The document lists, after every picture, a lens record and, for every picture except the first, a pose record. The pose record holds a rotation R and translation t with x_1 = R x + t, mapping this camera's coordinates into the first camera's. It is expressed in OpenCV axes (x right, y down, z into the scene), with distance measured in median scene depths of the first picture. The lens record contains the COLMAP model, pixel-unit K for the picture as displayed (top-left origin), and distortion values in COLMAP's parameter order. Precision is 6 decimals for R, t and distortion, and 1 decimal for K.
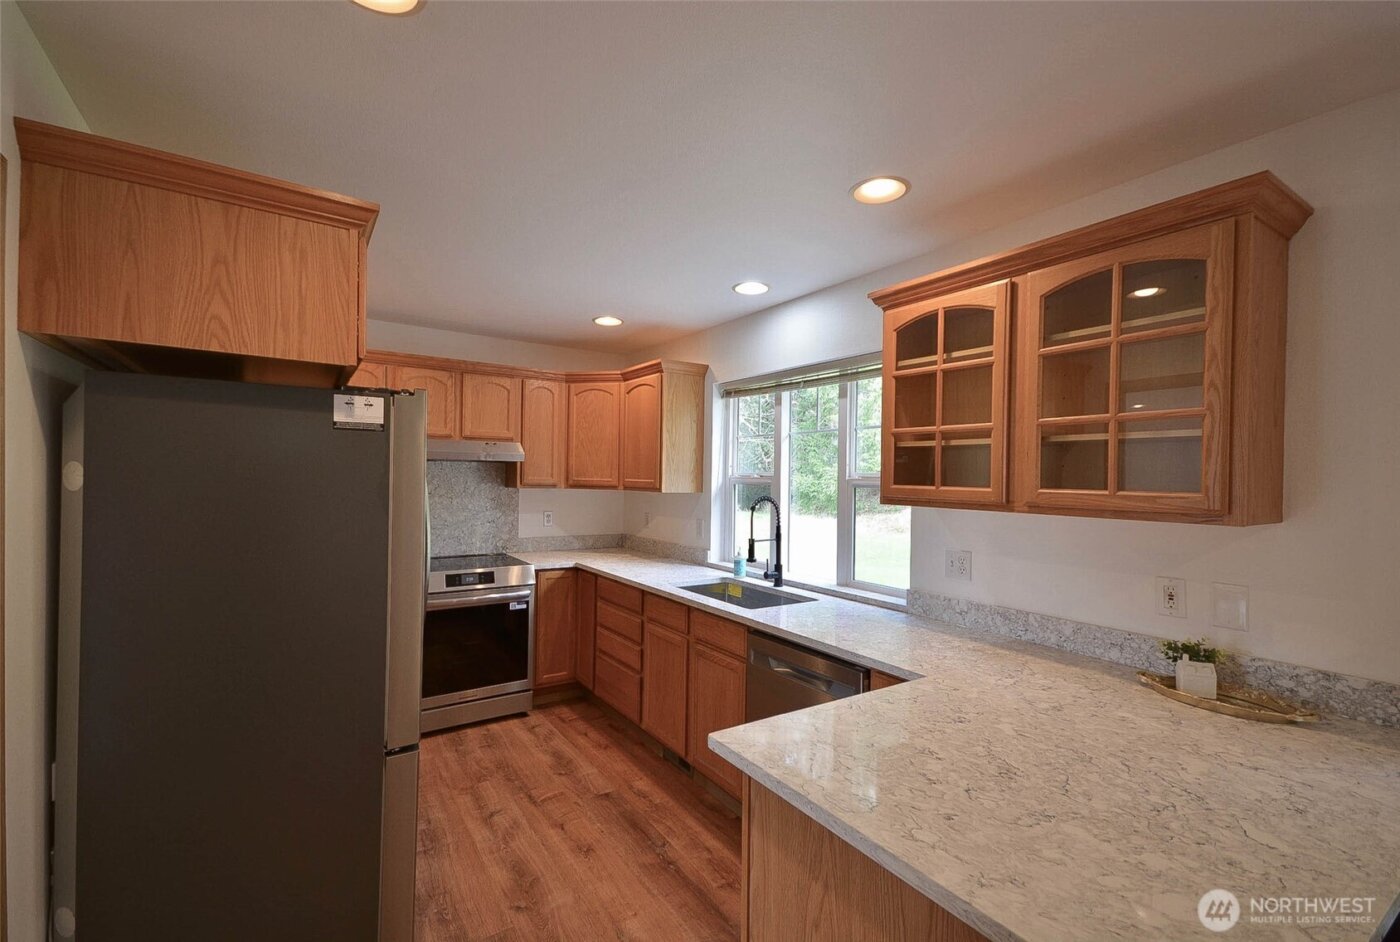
lens RADIAL K [[610.7, 0, 687.4], [0, 610.7, 476.2], [0, 0, 1]] dist [0.027823, -0.000088]
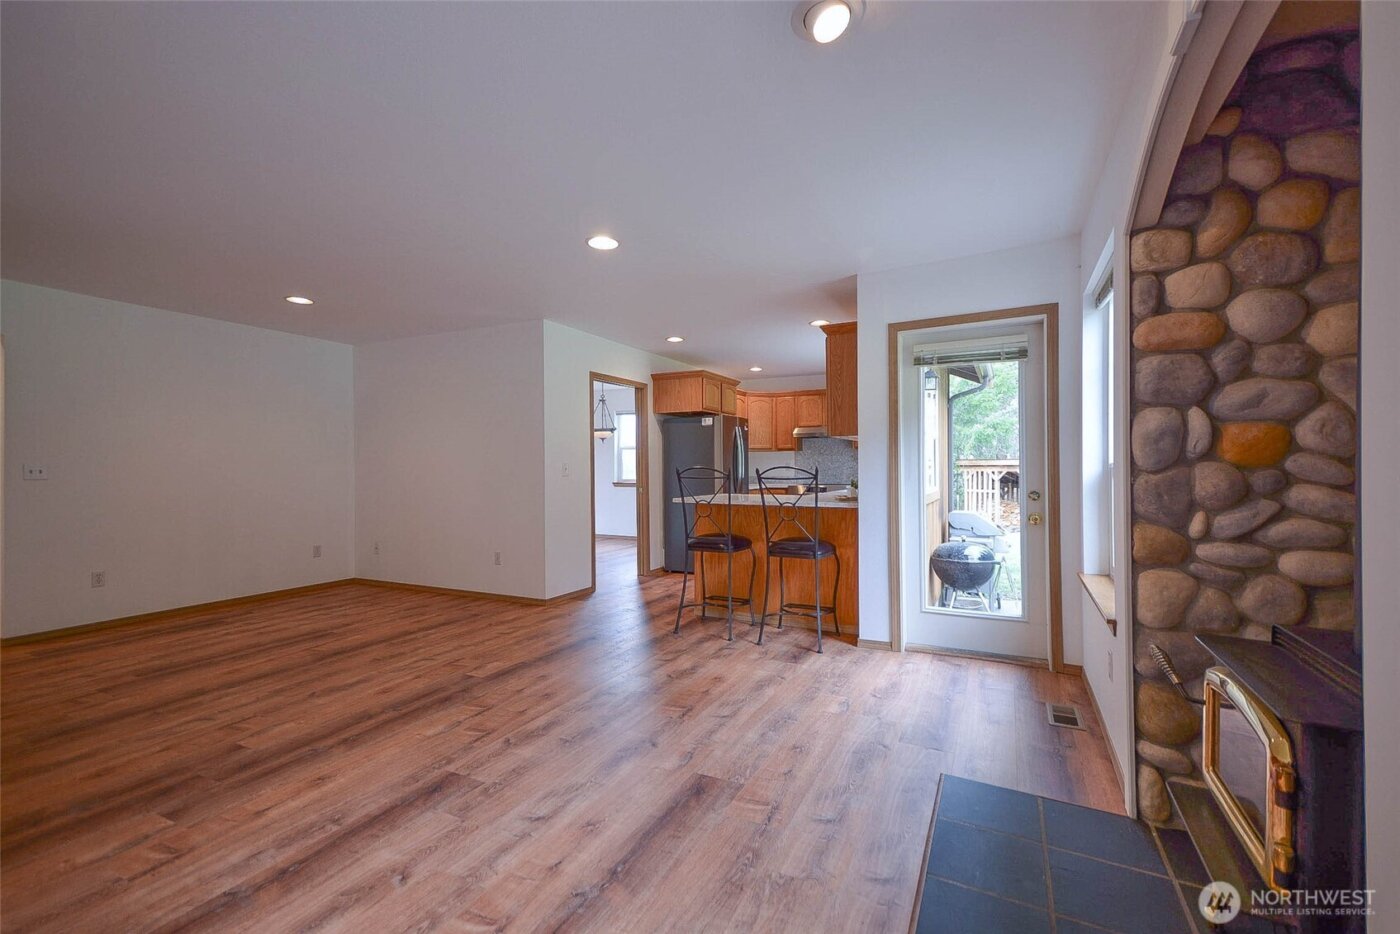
lens RADIAL K [[601.8, 0, 715.0], [0, 601.8, 466.9], [0, 0, 1]] dist [0.011179, -0.000397]
pose [[0.518421, -0.018013, -0.854936, 1.513783], [0.012498, 0.999831, -0.013487, 0.128034], [0.855034, -0.003693, 0.518558, -0.505861]]
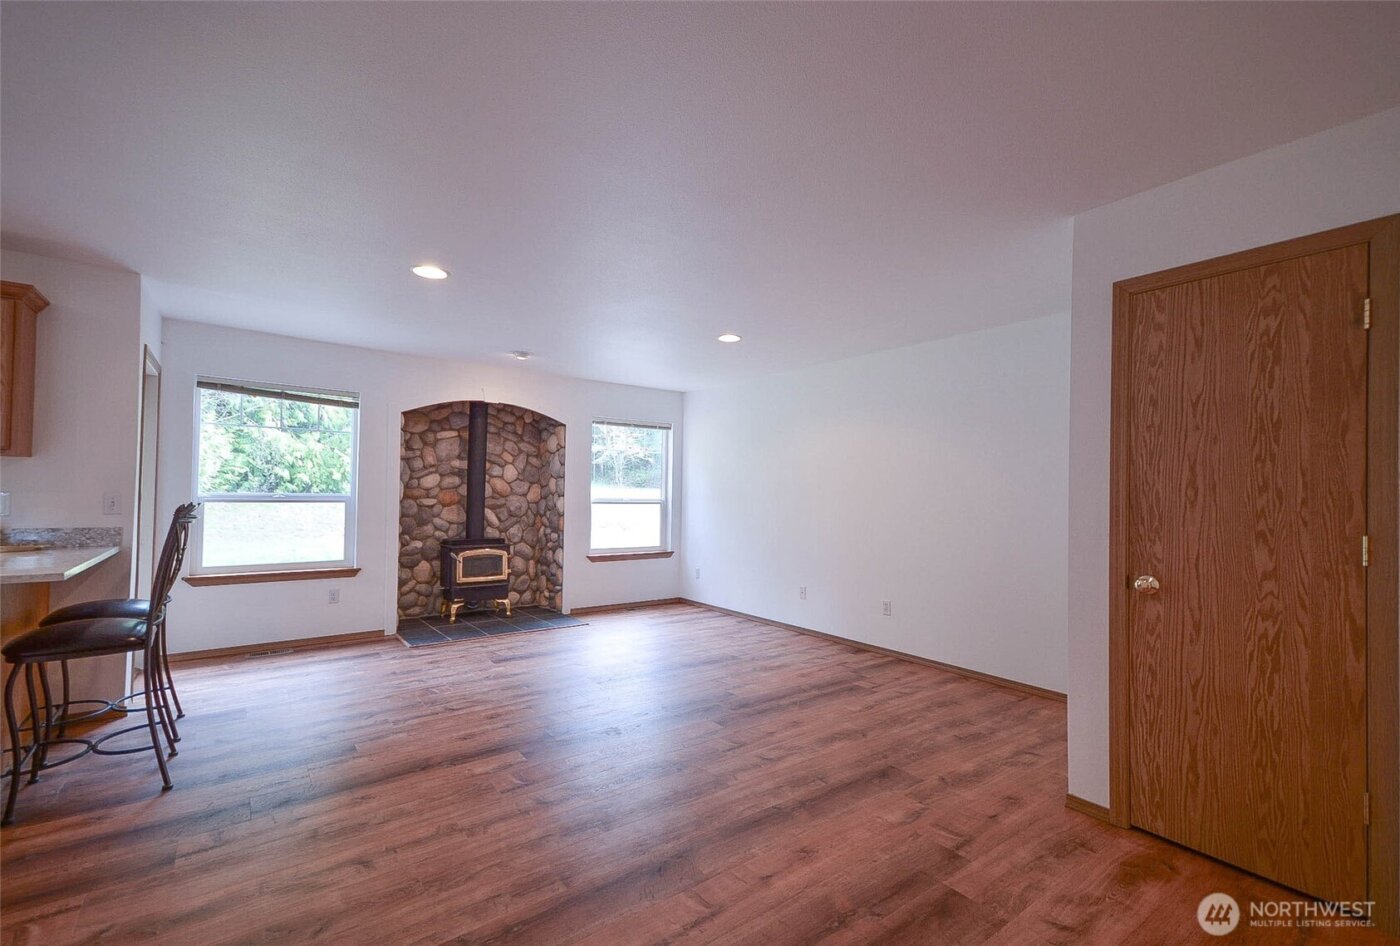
lens RADIAL K [[610.7, 0, 698.5], [0, 610.7, 486.0], [0, 0, 1]] dist [0.027823, -0.000088]
pose [[-0.065514, -0.000837, 0.997851, -0.625230], [-0.019124, 0.999817, -0.000416, 0.068654], [-0.997668, -0.019111, -0.065518, -0.515721]]
